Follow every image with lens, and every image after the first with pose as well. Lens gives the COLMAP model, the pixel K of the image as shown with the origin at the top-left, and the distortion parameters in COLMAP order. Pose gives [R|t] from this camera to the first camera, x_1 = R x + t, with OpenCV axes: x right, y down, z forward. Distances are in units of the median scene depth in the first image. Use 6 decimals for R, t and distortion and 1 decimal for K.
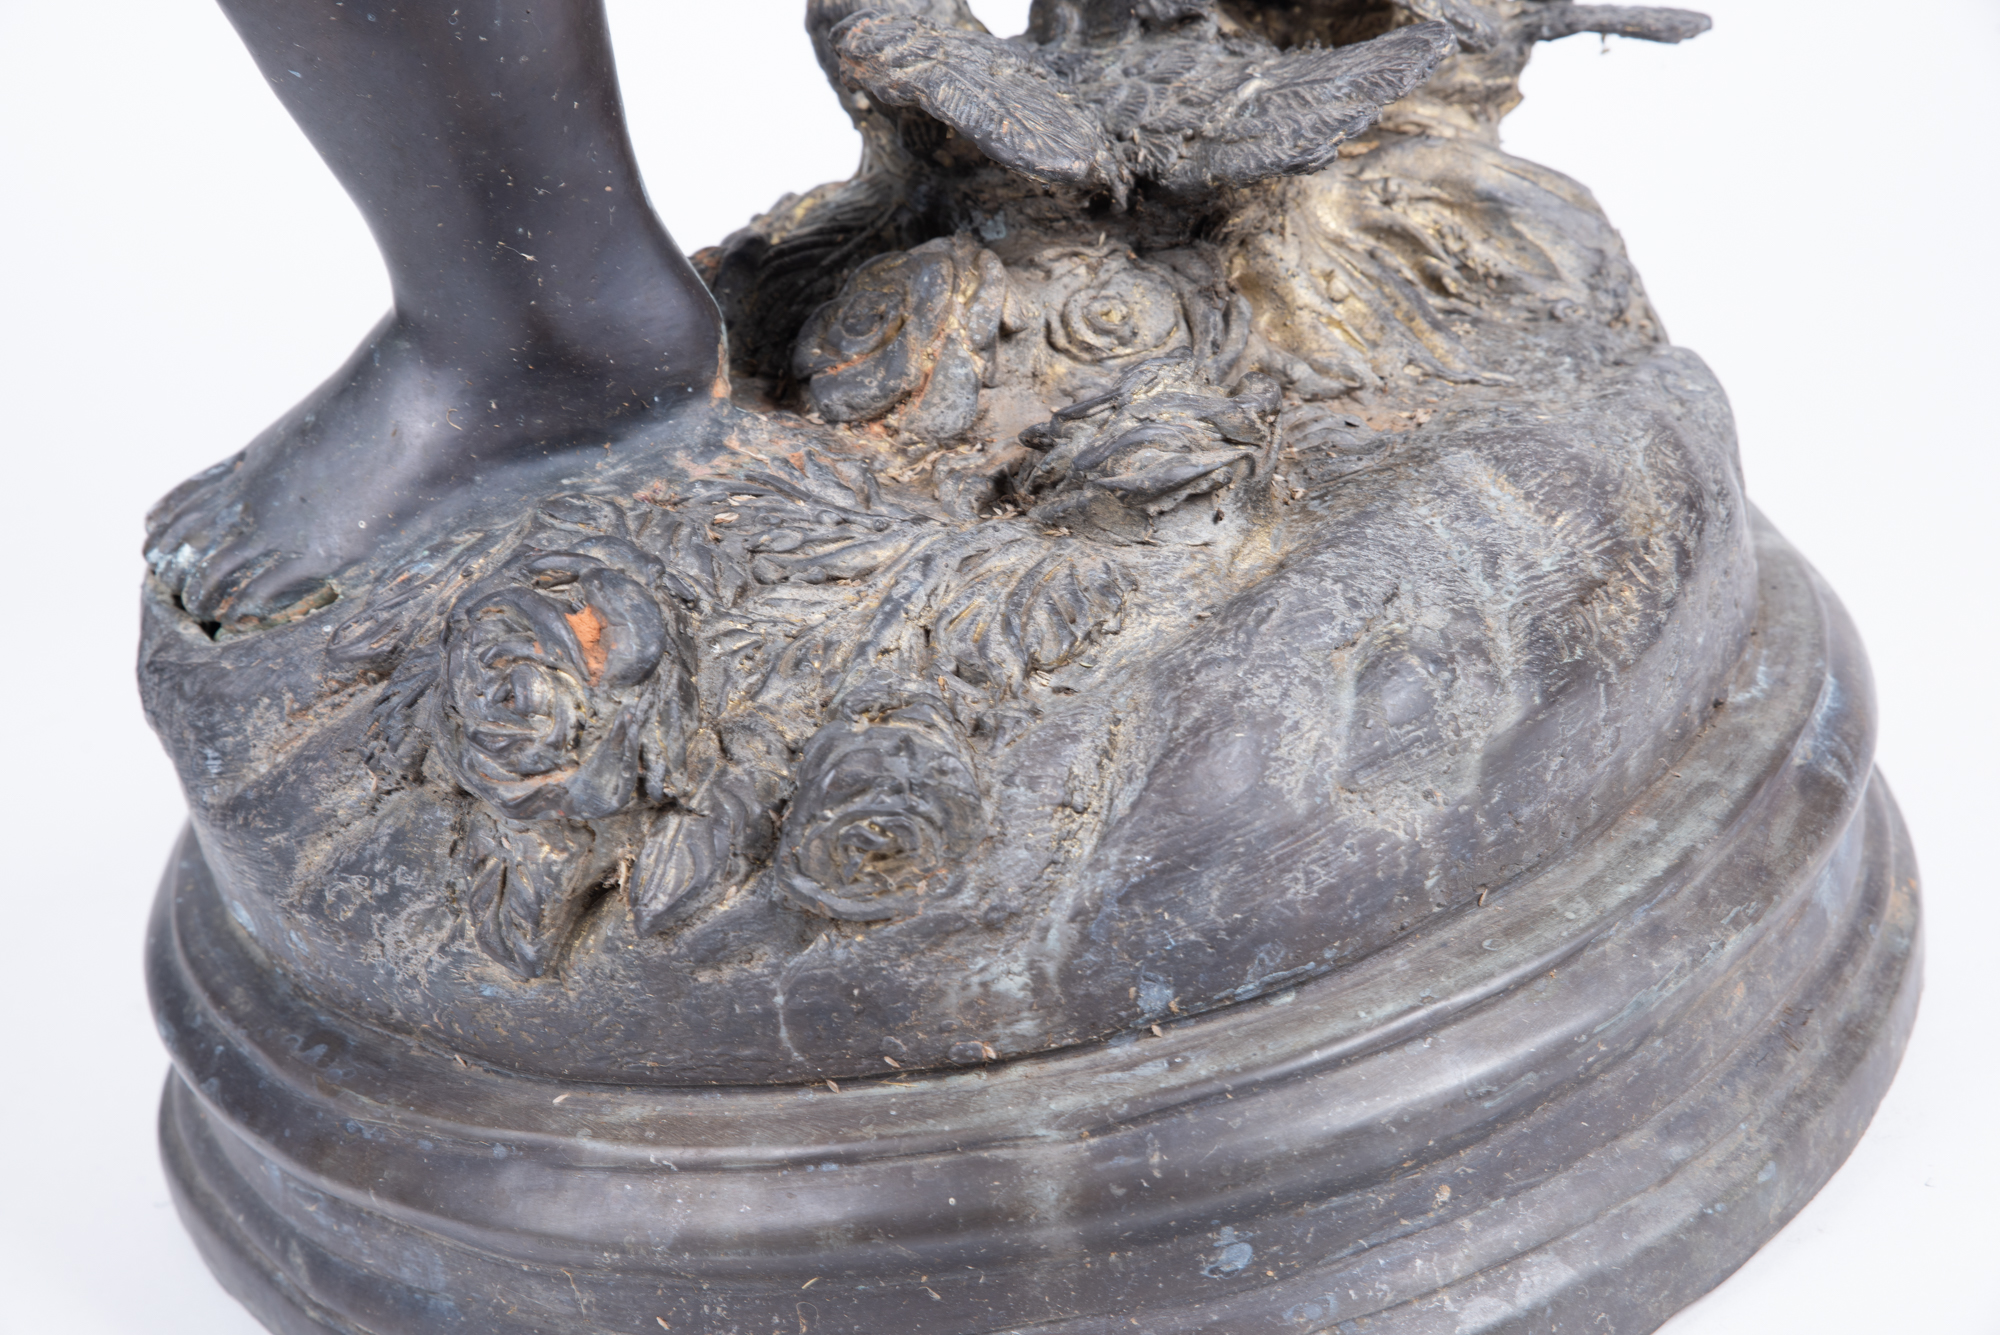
lens RADIAL K [[3377.5, 0, 976.1], [0, 3377.5, 654.2], [0, 0, 1]] dist [0.063247, 0.162765]
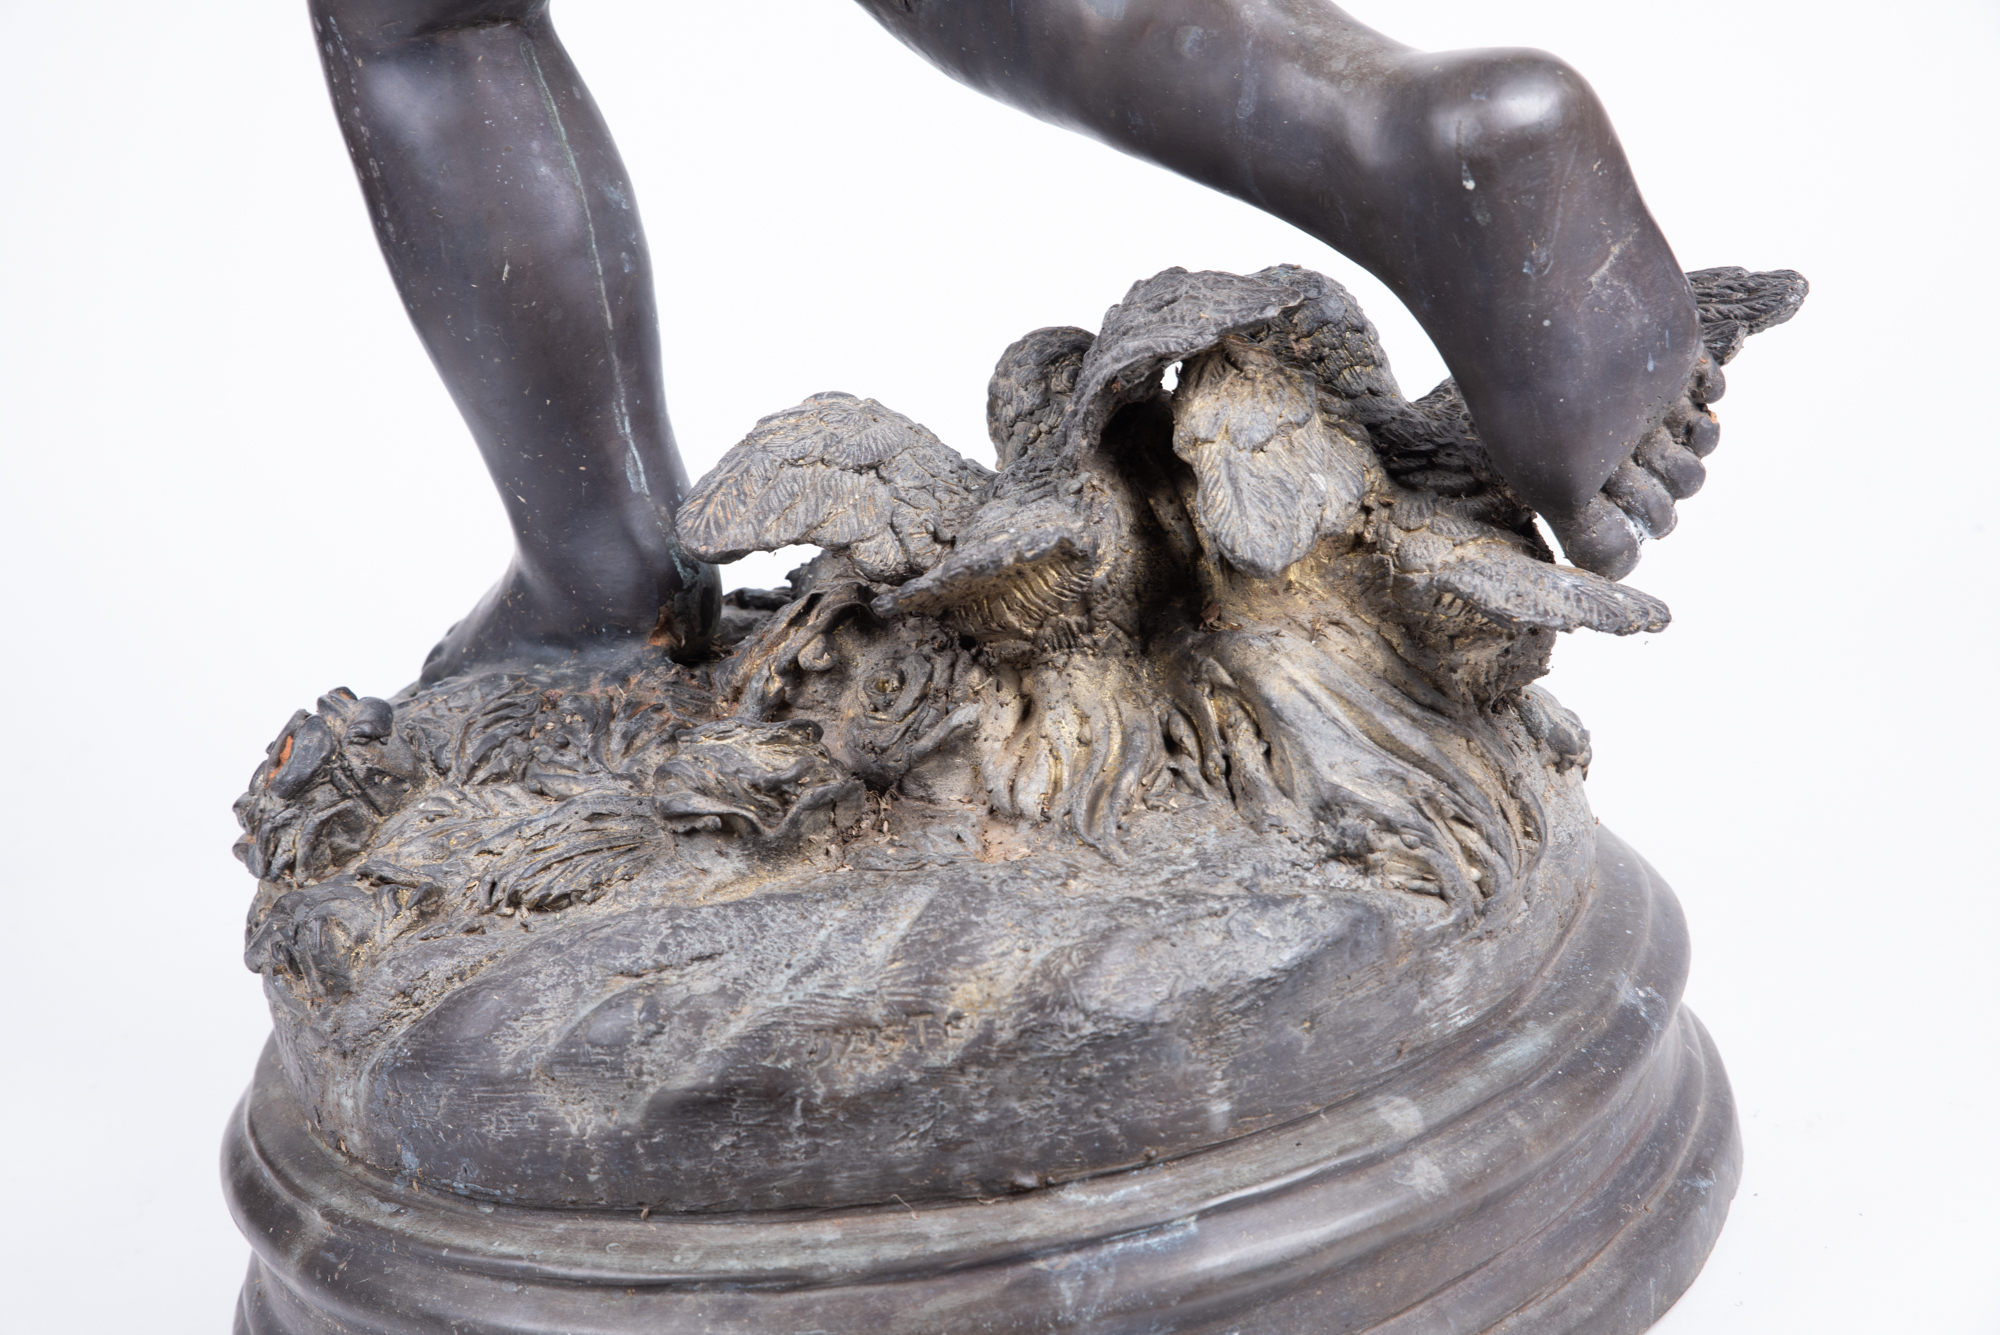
lens RADIAL K [[3377.5, 0, 976.1], [0, 3377.5, 654.2], [0, 0, 1]] dist [0.063247, 0.162765]
pose [[0.591481, 0.310855, -0.743989, 0.948138], [-0.314607, 0.938537, 0.142025, -0.291097], [0.742410, 0.150059, 0.652924, 0.240427]]
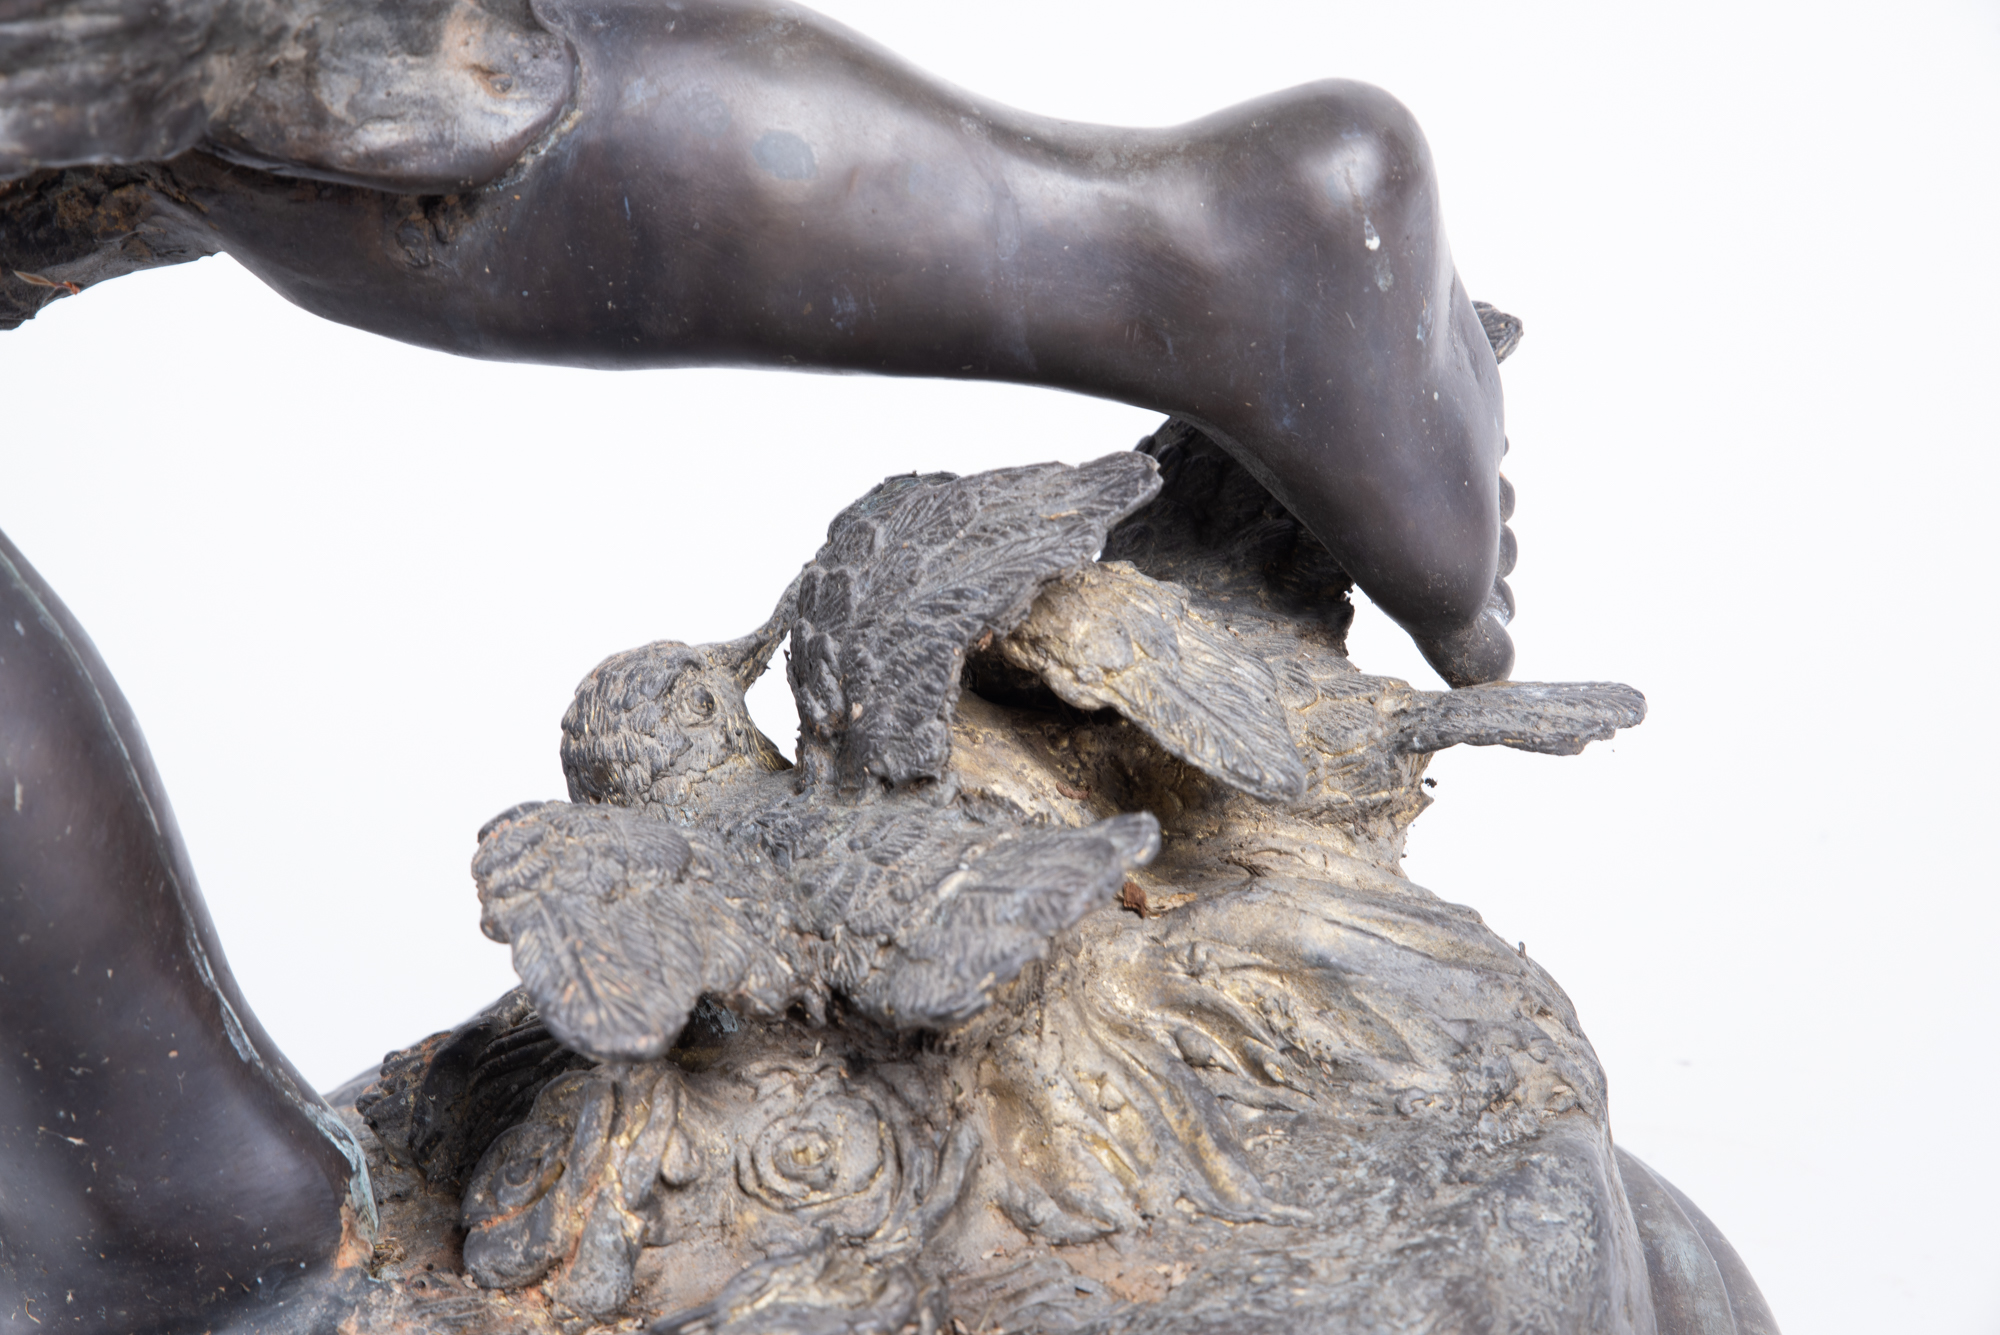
lens RADIAL K [[3377.5, 0, 976.1], [0, 3377.5, 654.2], [0, 0, 1]] dist [0.063247, 0.162765]
pose [[0.971198, -0.037919, -0.235237, 0.283549], [0.023346, 0.997649, -0.064430, -0.168984], [0.237127, 0.057082, 0.969800, 0.187010]]
